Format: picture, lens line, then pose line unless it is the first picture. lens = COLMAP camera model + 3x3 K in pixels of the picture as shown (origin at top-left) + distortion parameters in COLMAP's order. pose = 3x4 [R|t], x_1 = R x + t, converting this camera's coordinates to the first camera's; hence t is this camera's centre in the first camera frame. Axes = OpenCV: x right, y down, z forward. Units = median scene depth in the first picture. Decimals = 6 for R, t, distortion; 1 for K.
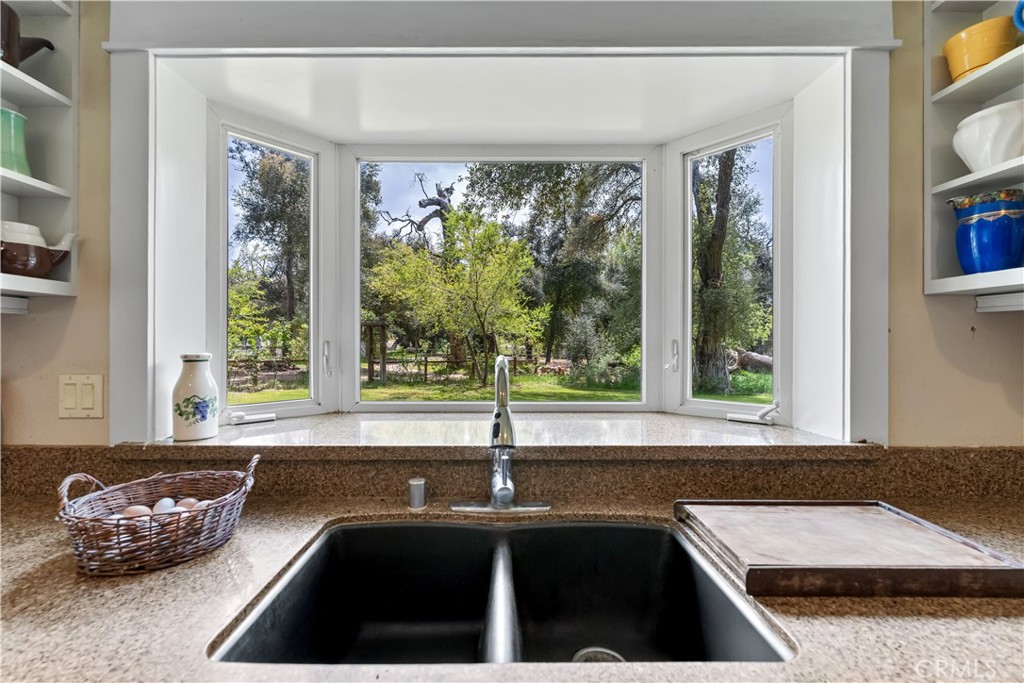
lens RADIAL K [[427.7, 0, 497.1], [0, 427.7, 336.6], [0, 0, 1]] dist [-0.004789, 0.000493]
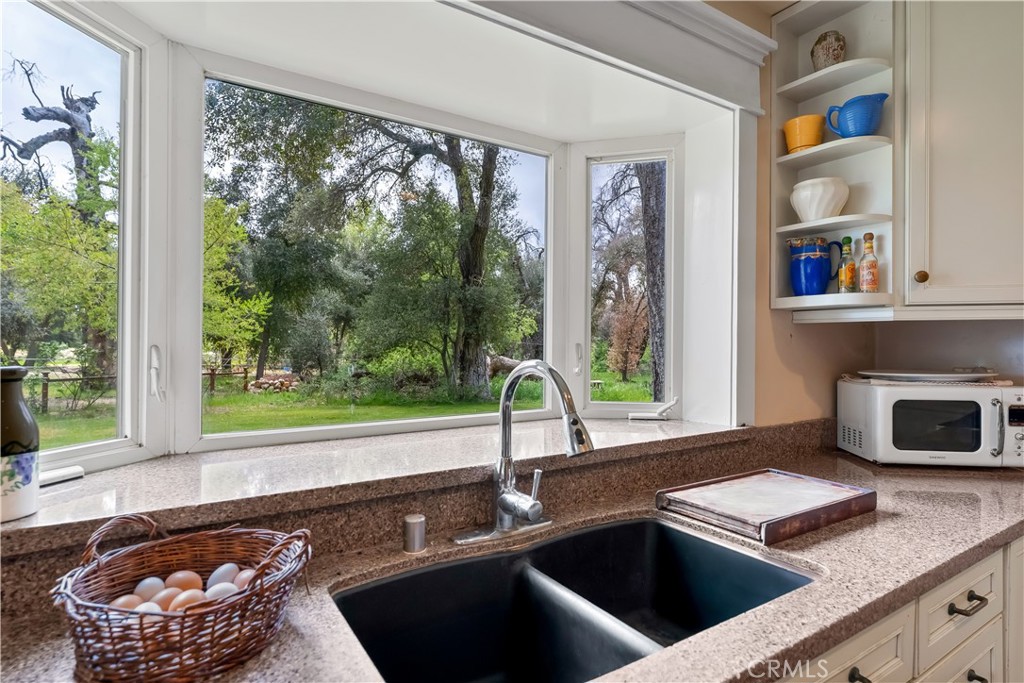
lens RADIAL K [[542.5, 0, 516.5], [0, 542.5, 340.3], [0, 0, 1]] dist [-0.002076, -0.000502]
pose [[0.836424, 0.004264, 0.548067, -0.381455], [-0.005270, 0.999986, 0.000263, 0.000065], [-0.548058, -0.003108, 0.836435, 0.024462]]
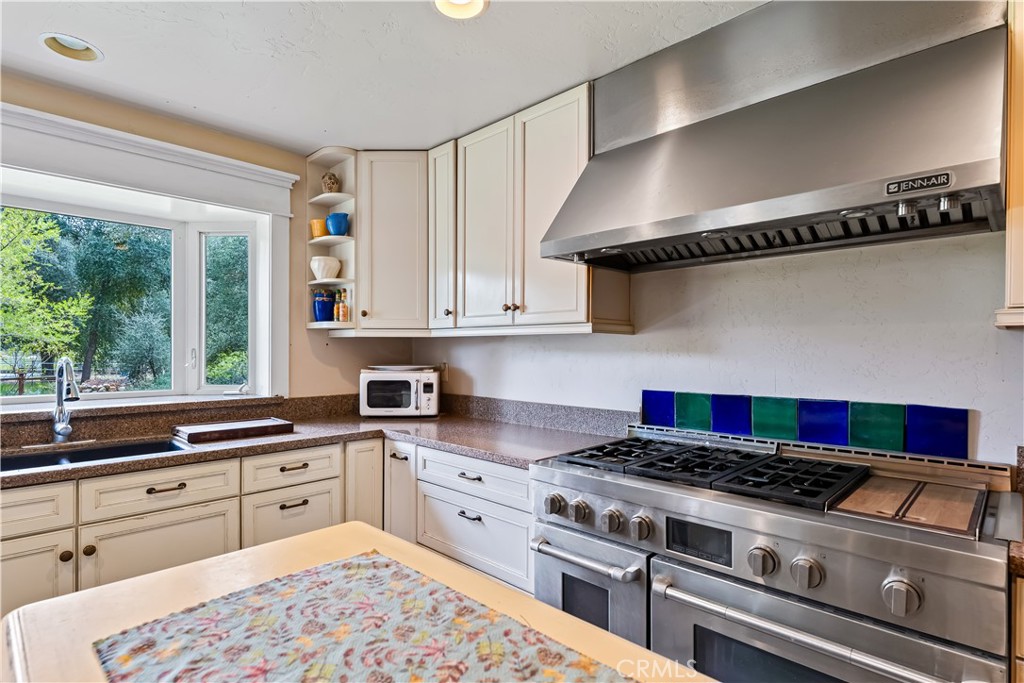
lens RADIAL K [[524.6, 0, 507.8], [0, 524.6, 354.8], [0, 0, 1]] dist [0.000652, 0.000406]
pose [[0.699089, -0.005114, 0.715017, -0.156863], [-0.010482, 0.999794, 0.017399, -0.015569], [-0.714958, -0.019658, 0.698891, -1.157444]]
